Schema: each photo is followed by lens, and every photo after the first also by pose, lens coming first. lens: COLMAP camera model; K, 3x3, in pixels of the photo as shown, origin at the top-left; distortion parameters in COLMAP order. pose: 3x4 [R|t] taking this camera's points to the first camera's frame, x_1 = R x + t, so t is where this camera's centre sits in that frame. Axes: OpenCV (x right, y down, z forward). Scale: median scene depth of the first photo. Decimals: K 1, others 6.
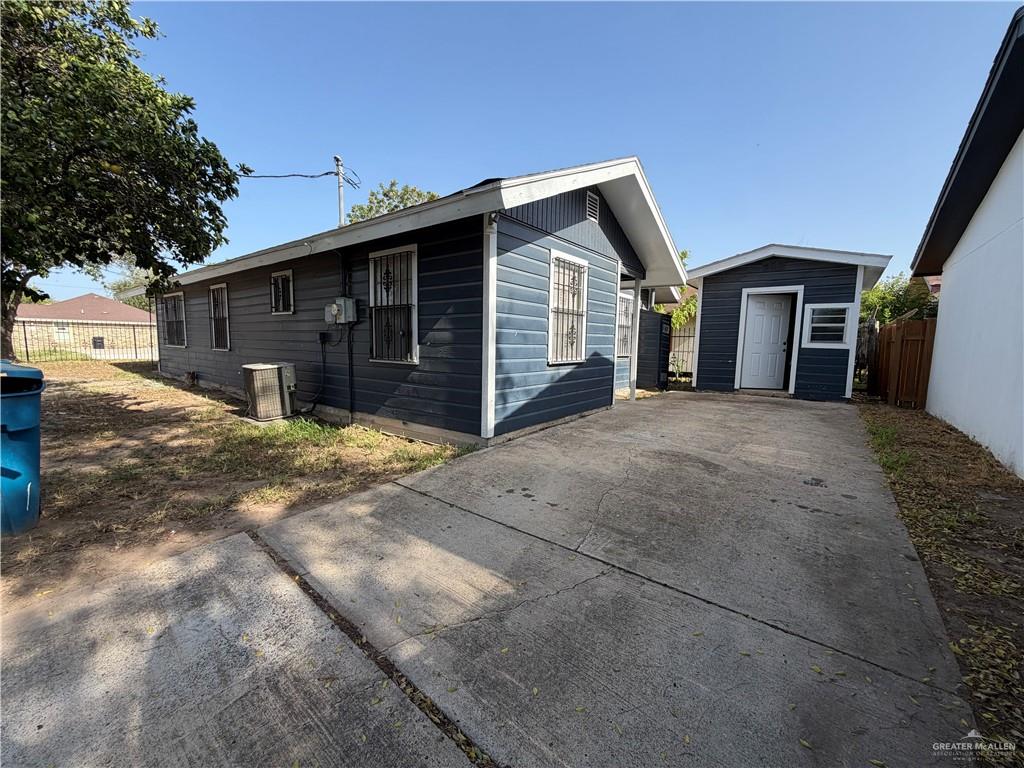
lens RADIAL K [[410.1, 0, 509.8], [0, 410.1, 387.9], [0, 0, 1]] dist [-0.001792, 0.000374]
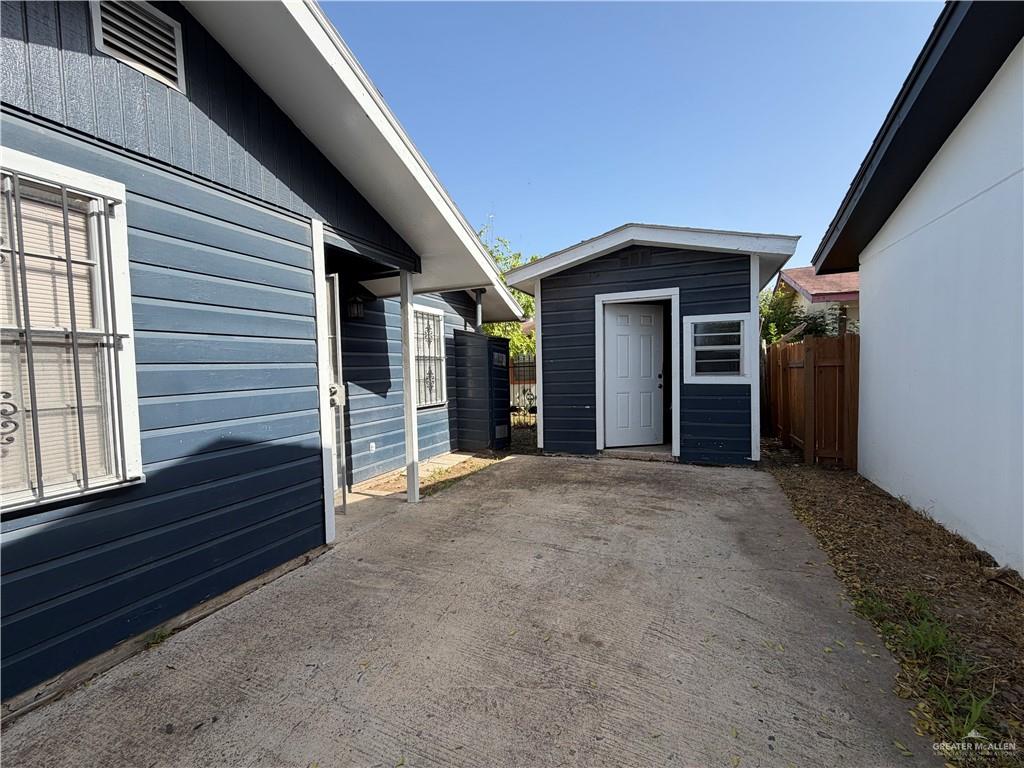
lens RADIAL K [[410.1, 0, 514.6], [0, 410.1, 384.1], [0, 0, 1]] dist [-0.001792, 0.000374]
pose [[0.967677, -0.049447, 0.247300, 0.300417], [0.066003, 0.996067, -0.059110, -0.078074], [-0.243404, 0.073522, 0.967134, 0.449928]]
